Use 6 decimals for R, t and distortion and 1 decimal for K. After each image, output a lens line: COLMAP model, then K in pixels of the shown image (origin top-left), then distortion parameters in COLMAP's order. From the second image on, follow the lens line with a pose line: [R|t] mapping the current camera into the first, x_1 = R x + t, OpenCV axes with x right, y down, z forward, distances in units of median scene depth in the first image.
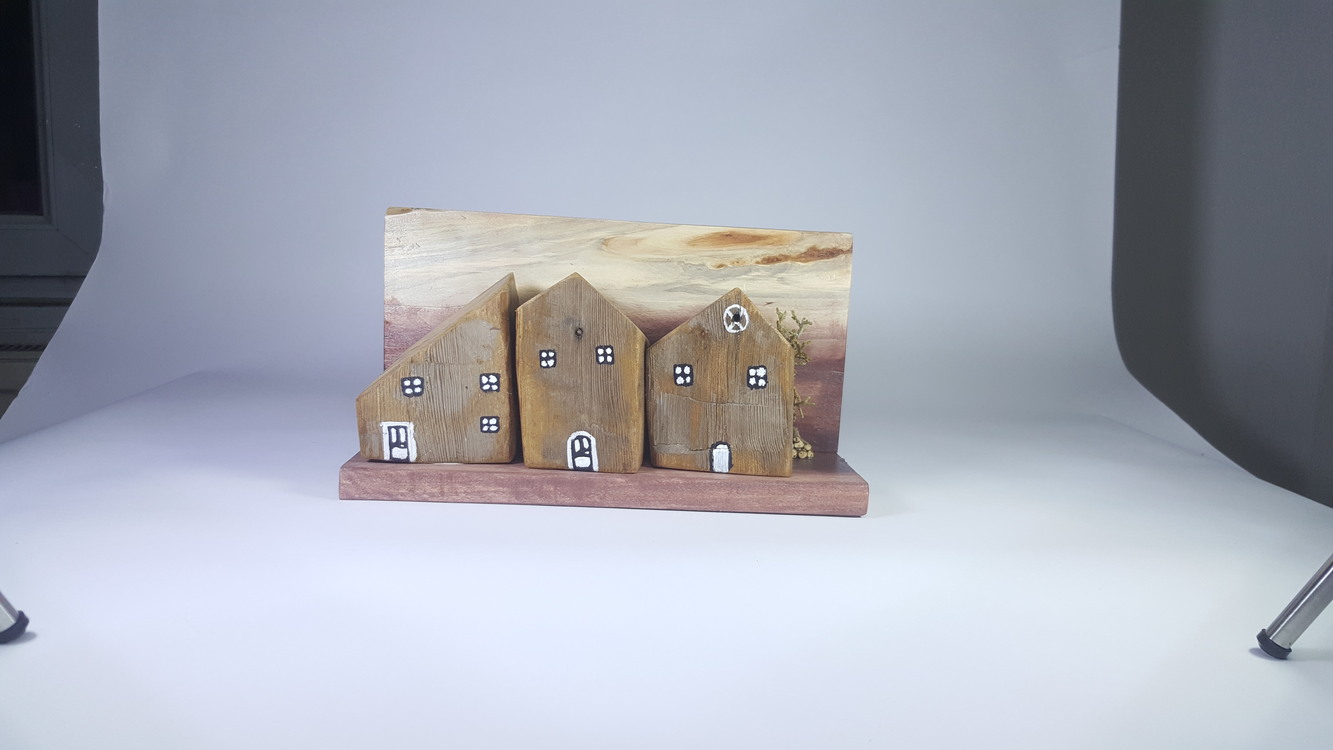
lens RADIAL K [[995.1, 0, 660.2], [0, 995.1, 370.9], [0, 0, 1]] dist [0.064731, 0.000444]
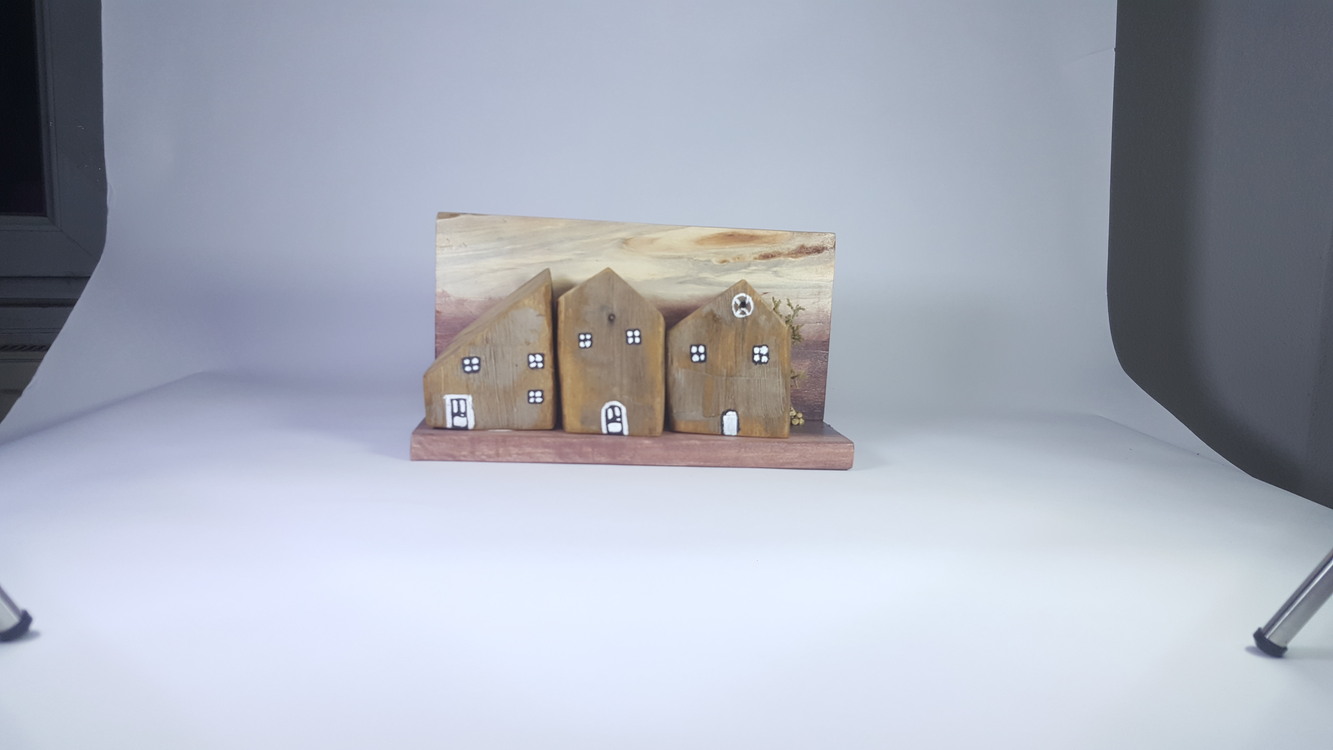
lens RADIAL K [[995.1, 0, 660.7], [0, 995.1, 373.9], [0, 0, 1]] dist [0.064731, 0.000444]
pose [[0.998784, -0.010381, 0.048185, -0.072533], [0.010163, 0.999937, 0.004773, 0.020608], [-0.048232, -0.004278, 0.998827, -0.168704]]
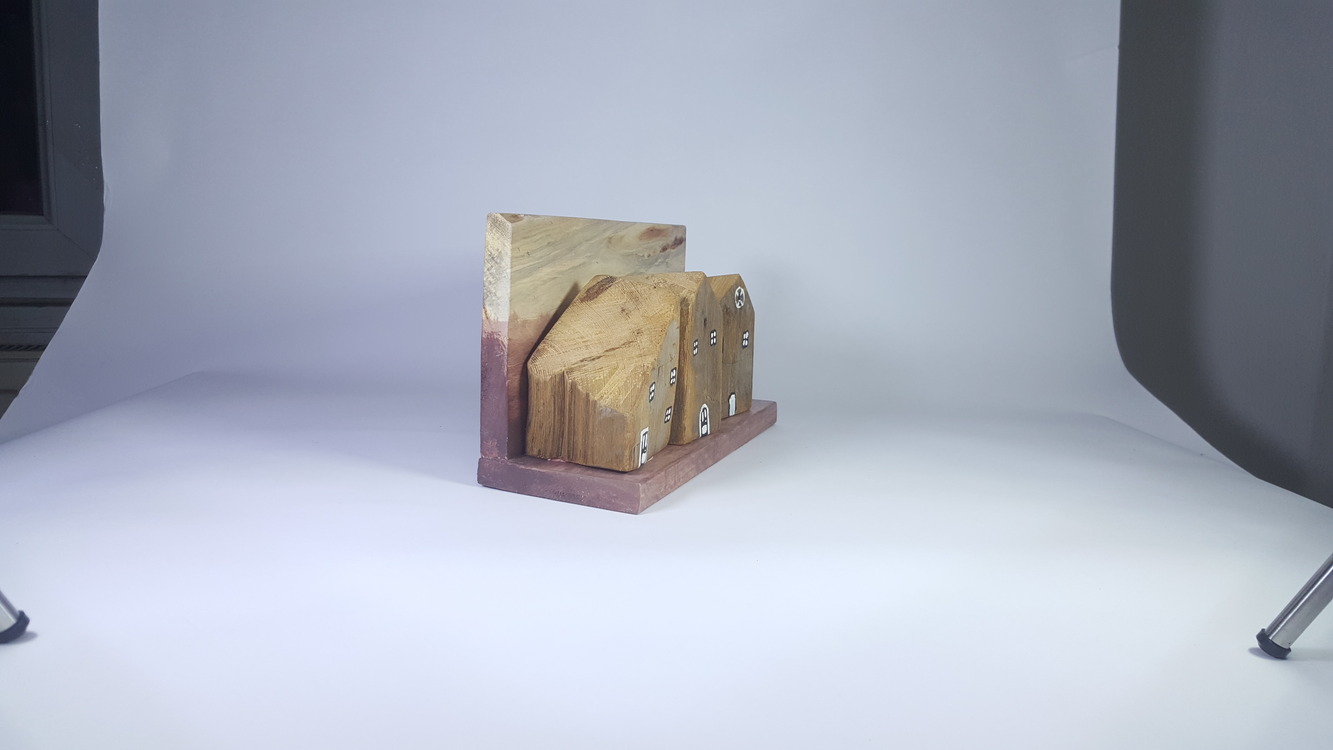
lens RADIAL K [[995.1, 0, 667.4], [0, 995.1, 370.5], [0, 0, 1]] dist [0.064731, 0.000444]
pose [[0.403832, -0.162006, 0.900374, -1.054508], [0.101729, 0.986043, 0.131793, -0.127400], [-0.909160, 0.038372, 0.414676, 0.493453]]
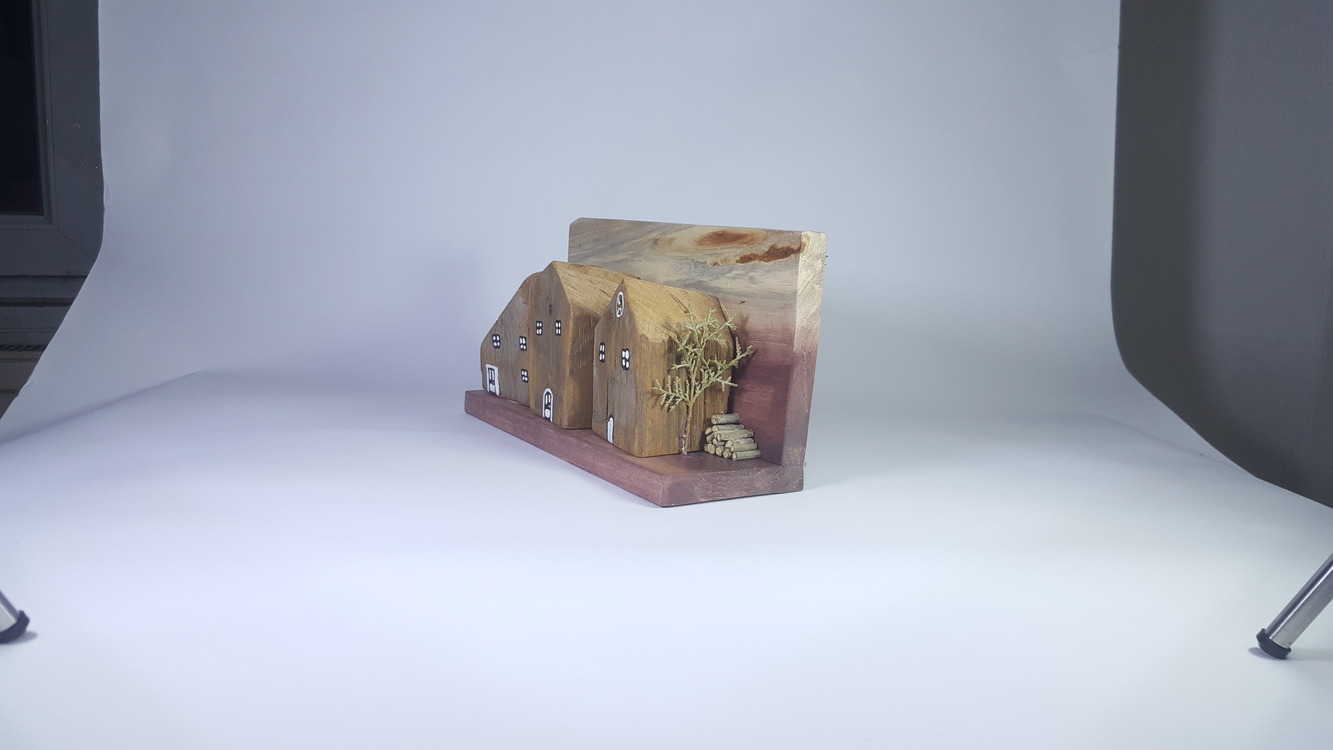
lens RADIAL K [[995.1, 0, 664.3], [0, 995.1, 375.4], [0, 0, 1]] dist [0.064731, 0.000444]
pose [[0.507458, 0.107206, -0.854981, 0.957682], [-0.150341, 0.988027, 0.034657, -0.018307], [0.848459, 0.110952, 0.517500, 0.432105]]
